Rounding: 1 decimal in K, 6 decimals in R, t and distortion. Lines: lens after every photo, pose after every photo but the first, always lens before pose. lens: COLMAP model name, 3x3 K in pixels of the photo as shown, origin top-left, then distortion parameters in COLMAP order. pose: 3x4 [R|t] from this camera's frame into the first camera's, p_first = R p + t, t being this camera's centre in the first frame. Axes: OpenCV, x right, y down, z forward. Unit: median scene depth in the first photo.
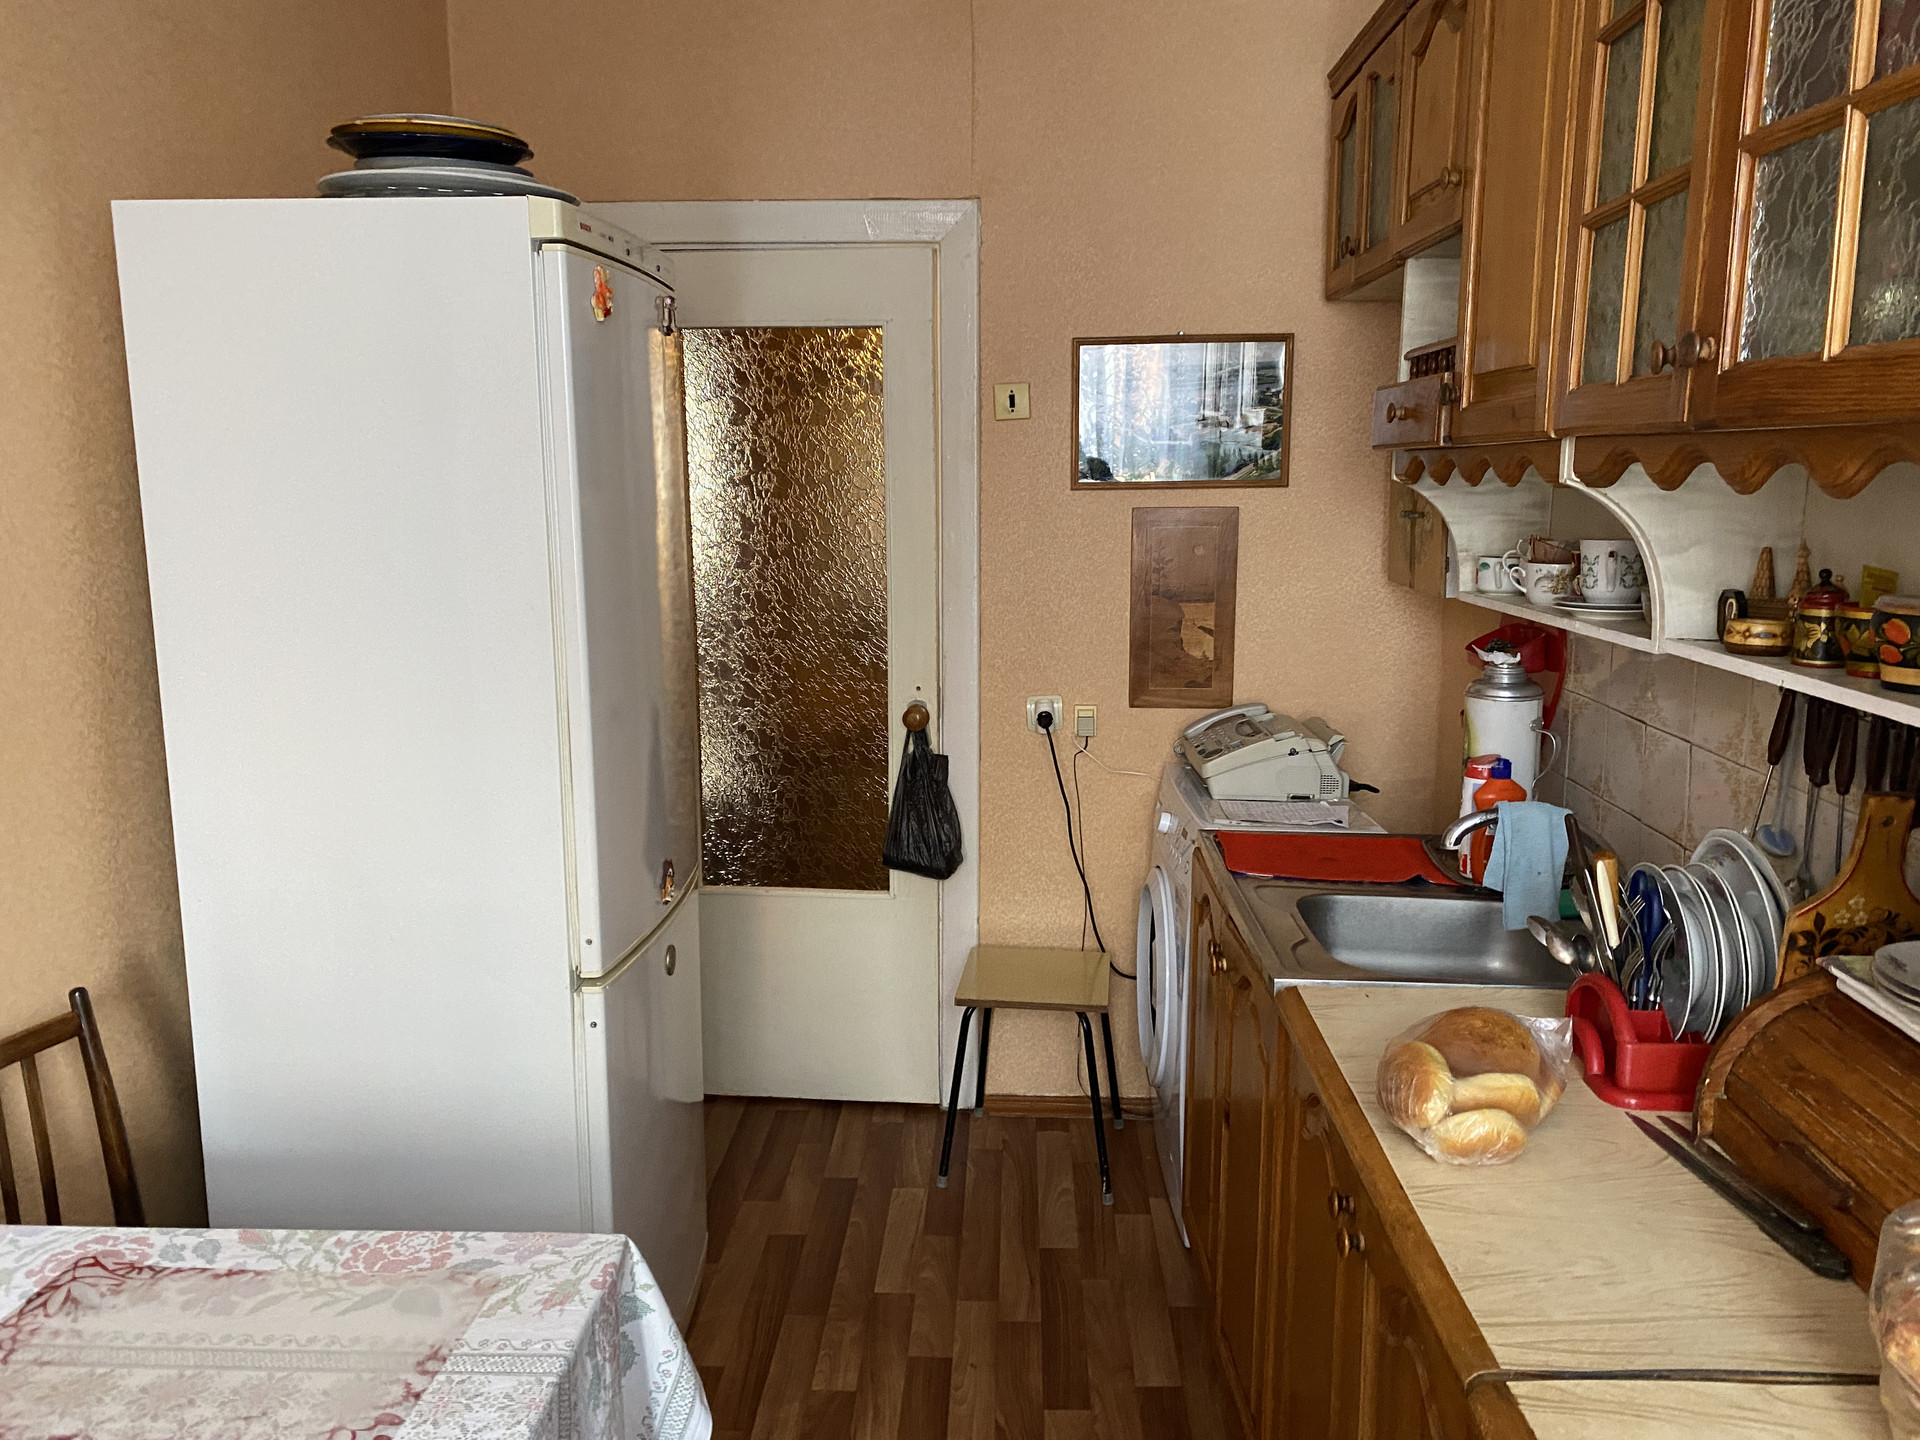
lens RADIAL K [[1468.2, 0, 970.4], [0, 1468.2, 709.0], [0, 0, 1]] dist [0.072603, -0.055441]
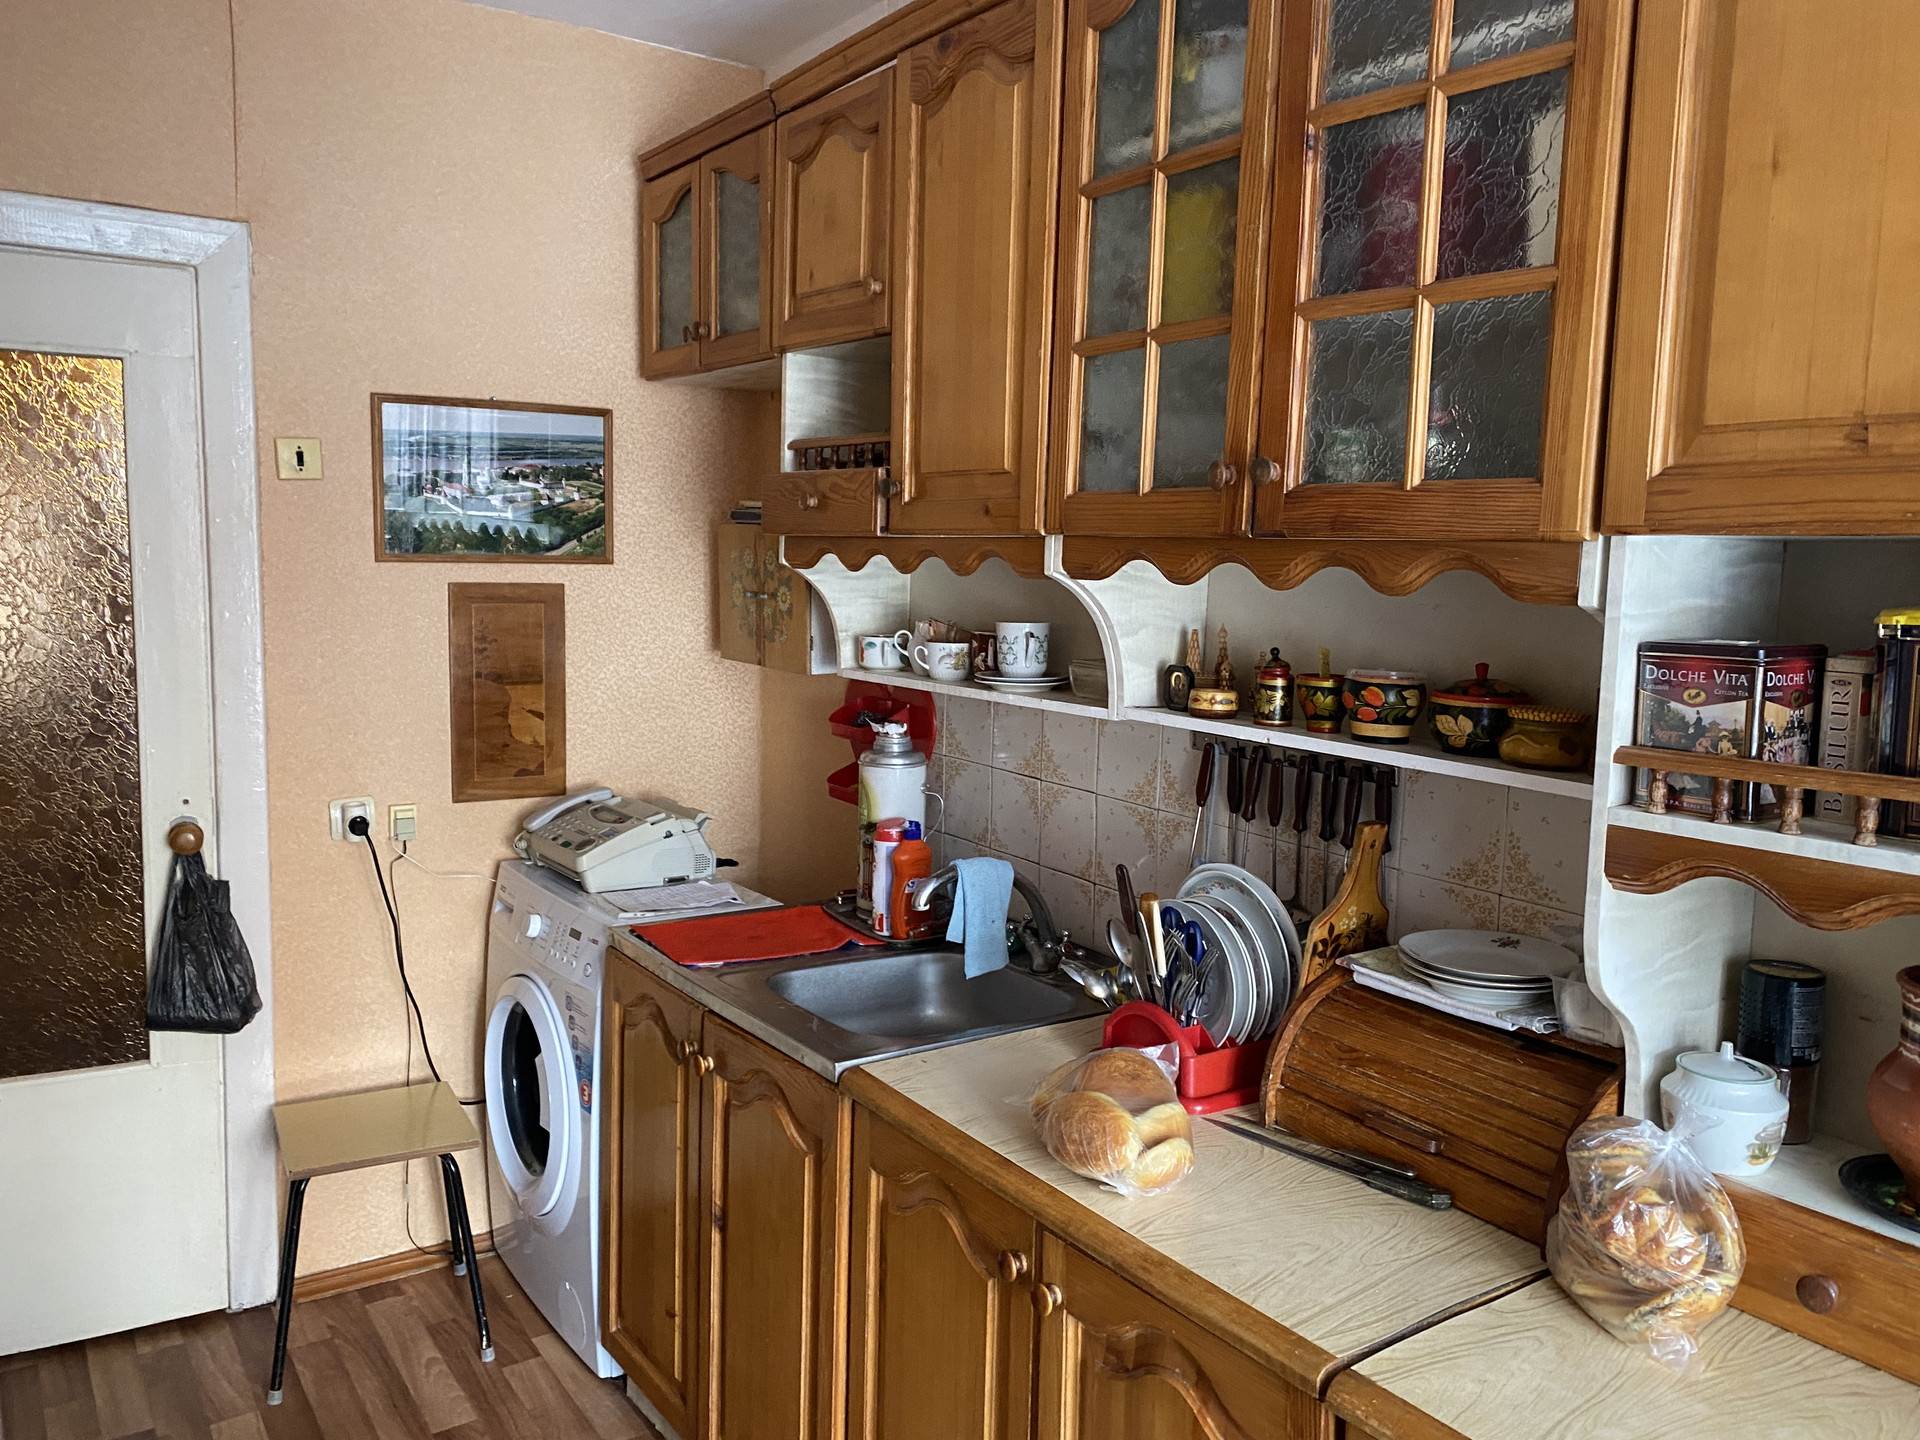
lens RADIAL K [[1468.2, 0, 966.4], [0, 1468.2, 719.1], [0, 0, 1]] dist [0.072603, -0.055441]
pose [[0.804794, -0.049644, 0.591475, -0.213205], [0.072358, 0.997270, -0.014751, -0.019923], [-0.589128, 0.054669, 0.806188, 0.093303]]
